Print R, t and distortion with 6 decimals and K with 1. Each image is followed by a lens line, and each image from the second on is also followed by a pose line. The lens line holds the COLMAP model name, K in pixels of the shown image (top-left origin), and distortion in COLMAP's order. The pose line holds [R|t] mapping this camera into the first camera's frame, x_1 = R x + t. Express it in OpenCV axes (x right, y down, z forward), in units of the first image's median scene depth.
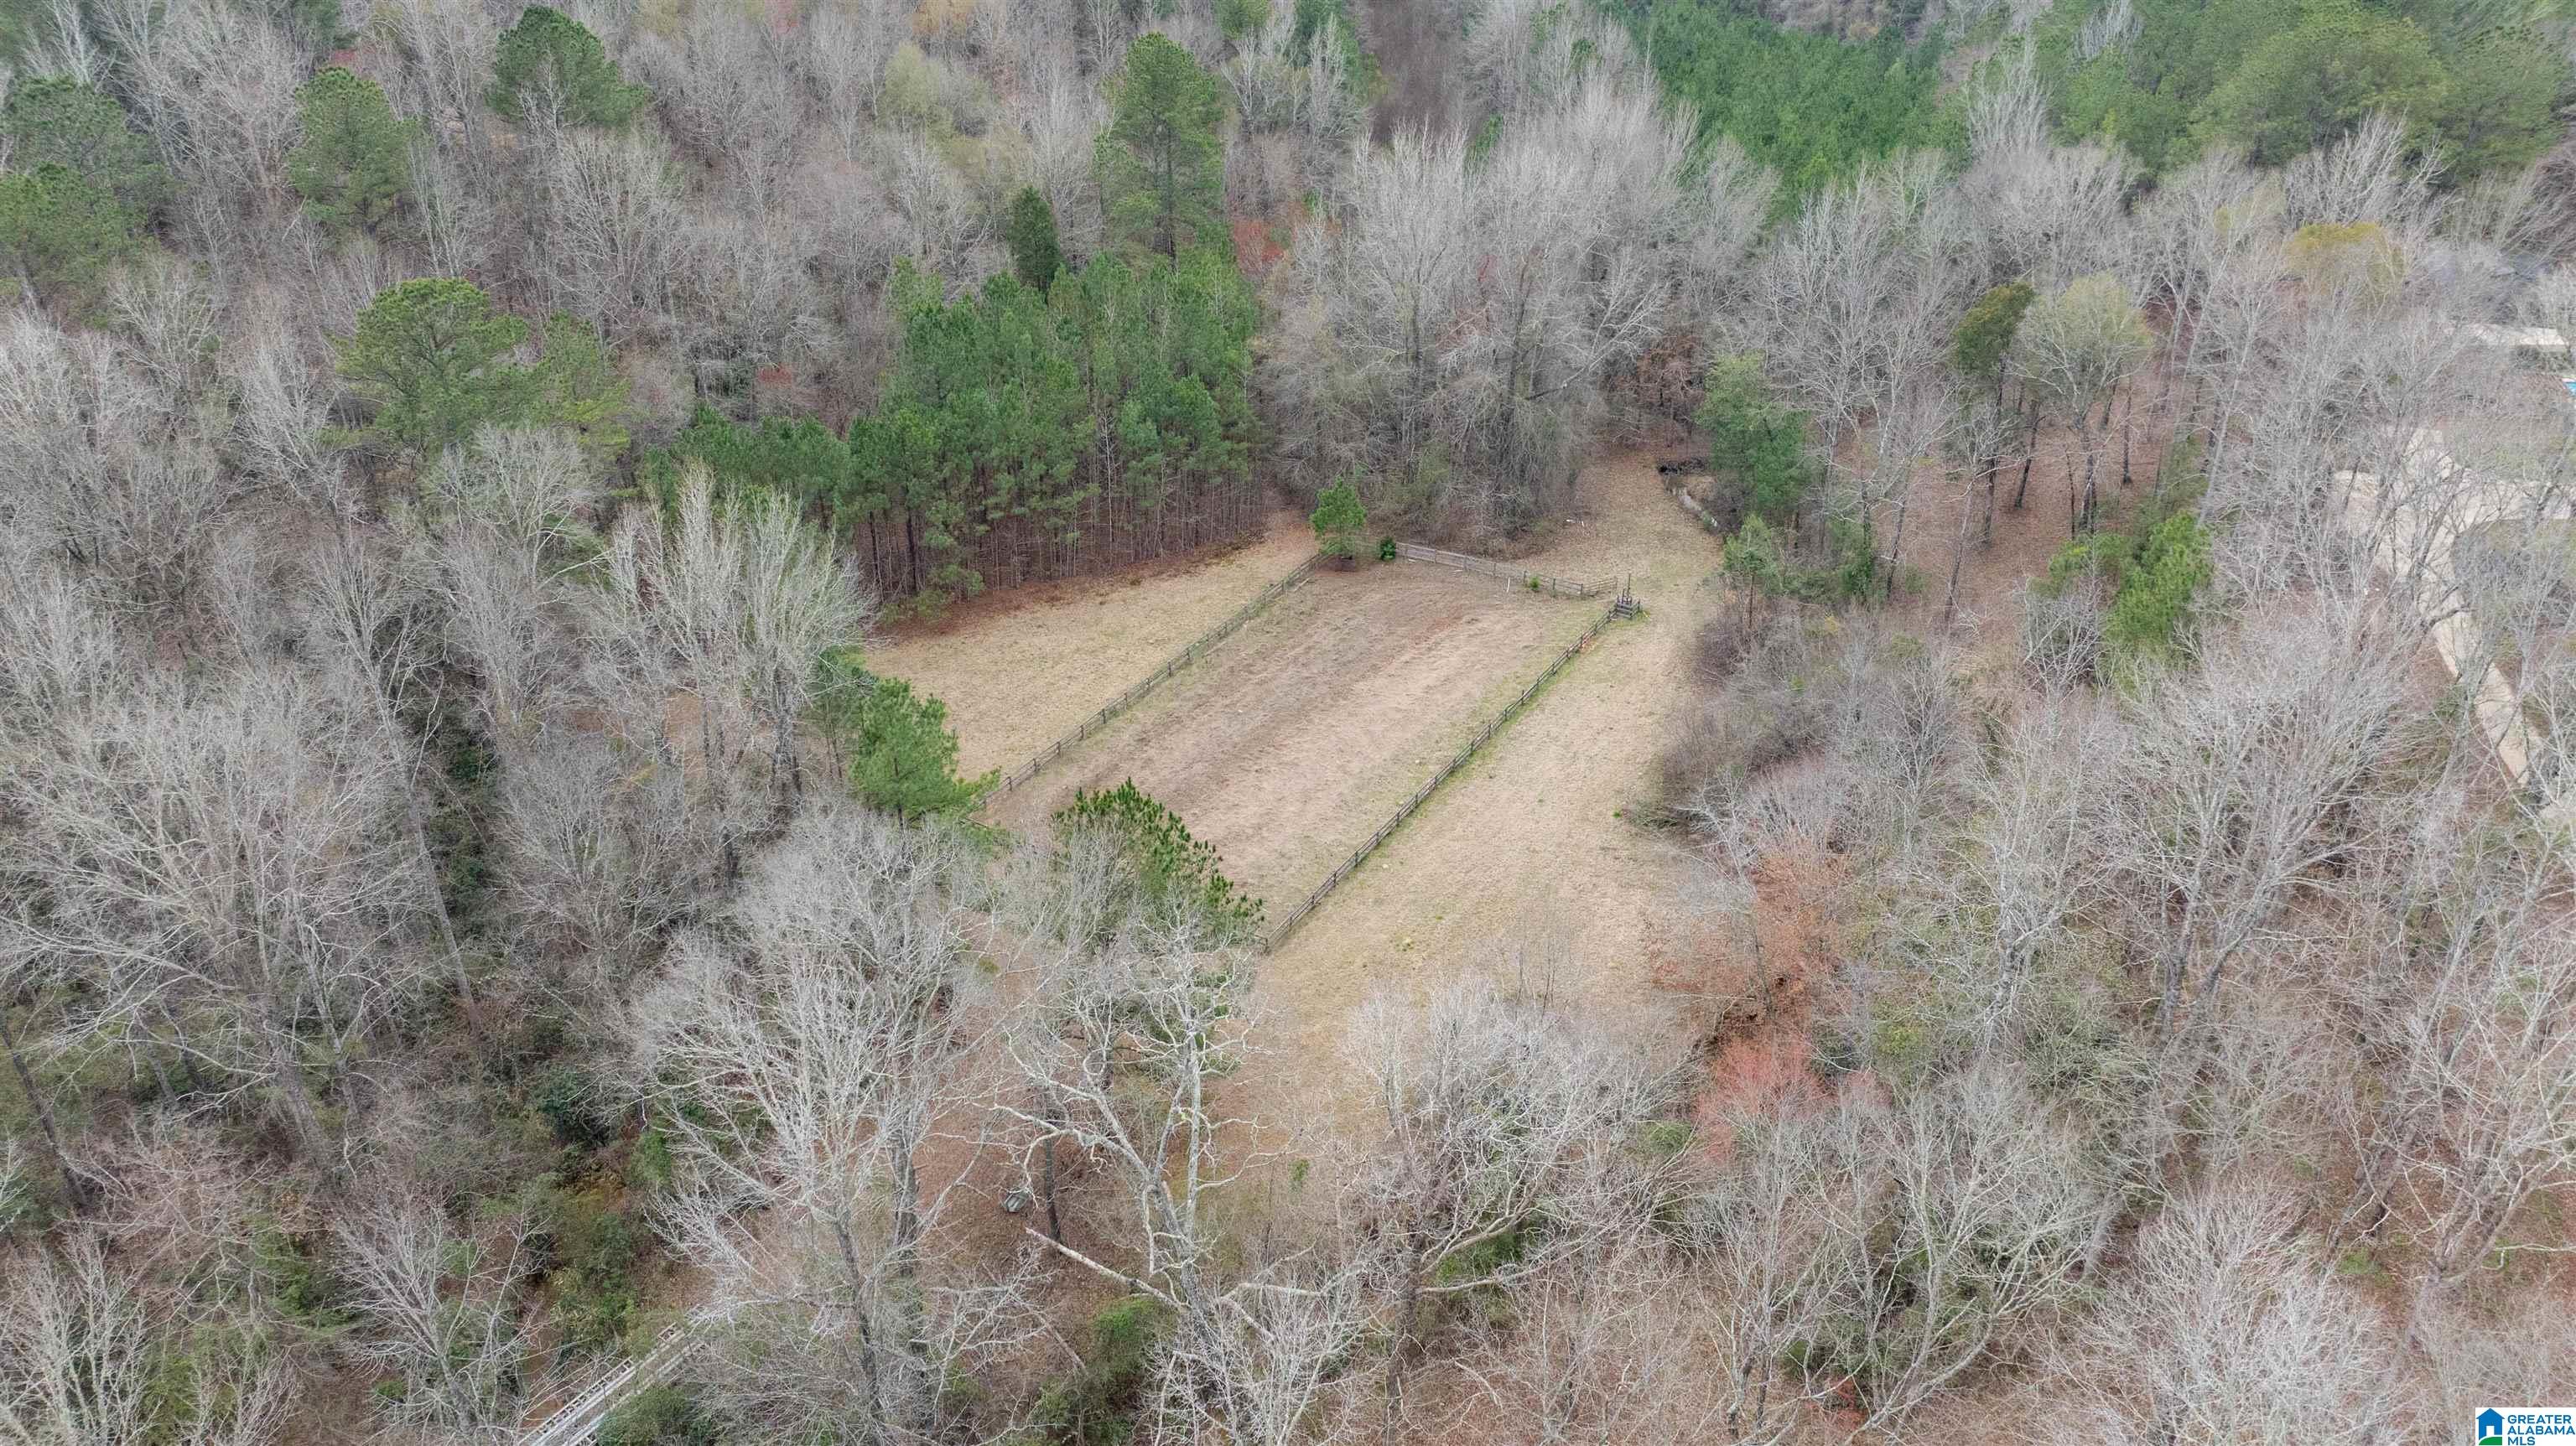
lens RADIAL K [[1814.2, 0, 1288.0], [0, 1814.2, 723.0], [0, 0, 1]] dist [-0.012046, -0.000342]
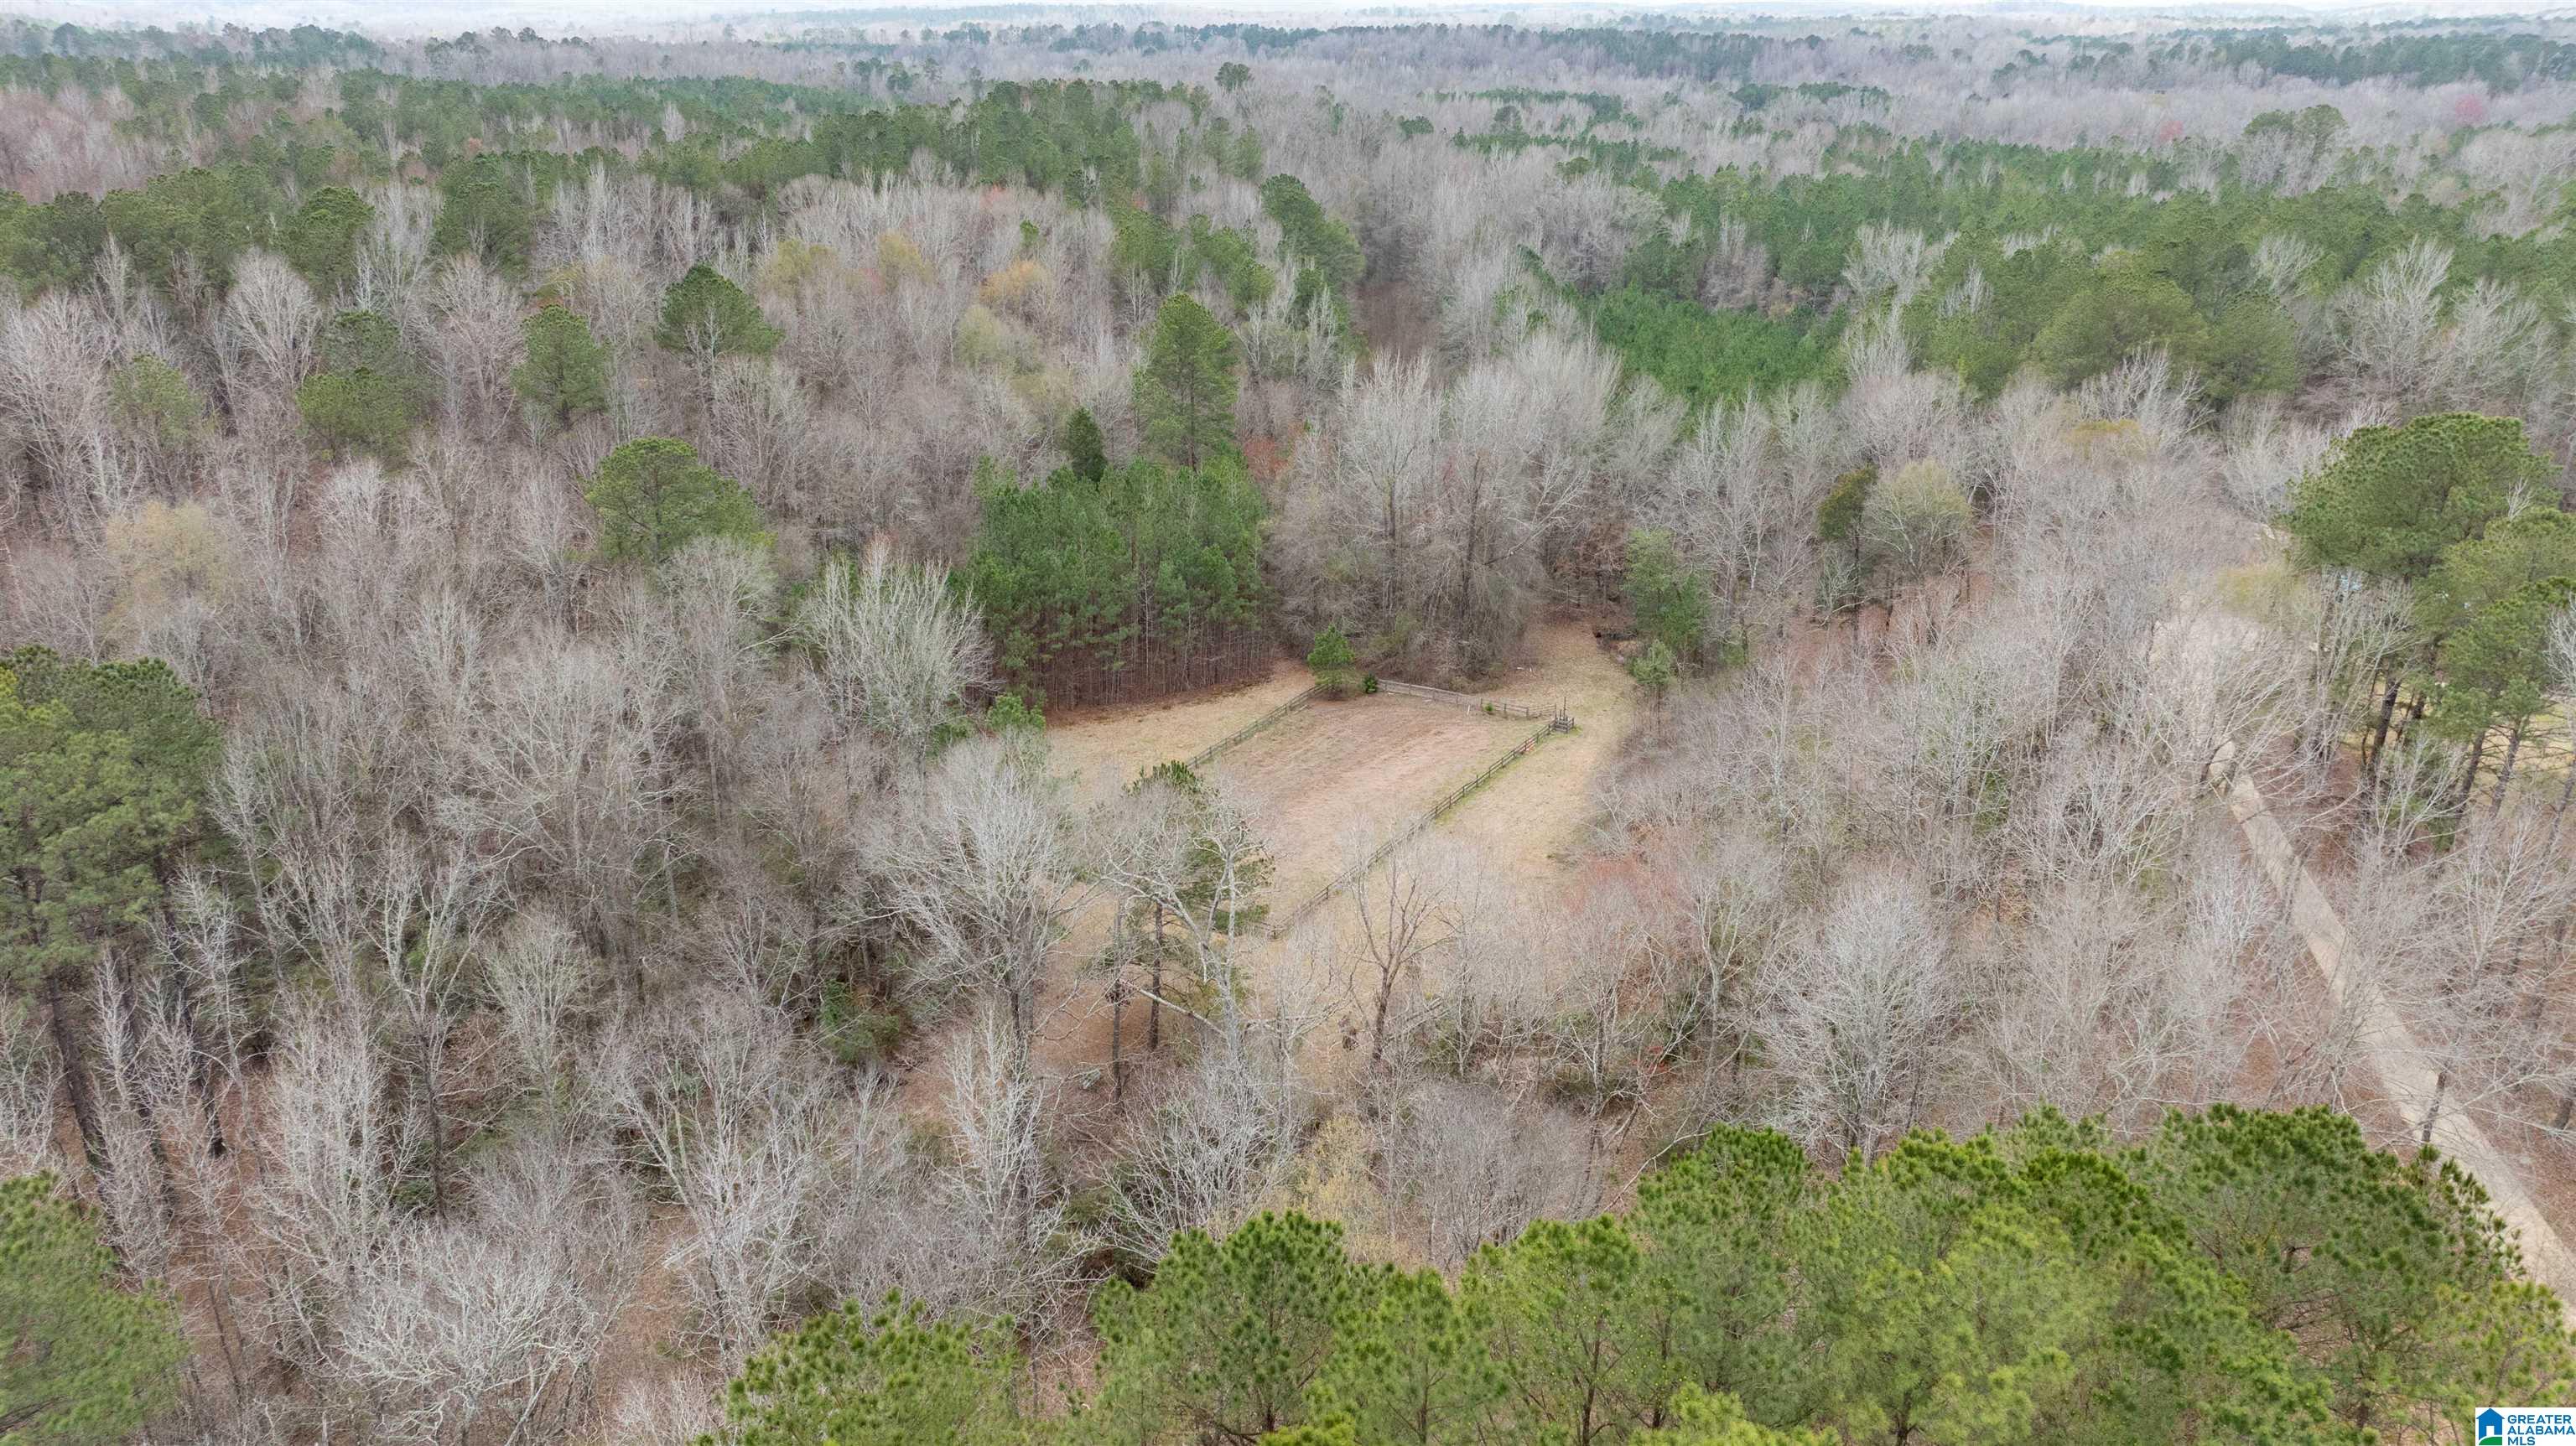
lens RADIAL K [[1813.0, 0, 1288.0], [0, 1813.0, 723.0], [0, 0, 1]] dist [0.001354, -0.000370]
pose [[0.999998, 0.001439, 0.001068, -0.002639], [-0.001251, 0.987198, -0.159497, 0.124084], [-0.001283, 0.159496, 0.987198, -0.208536]]
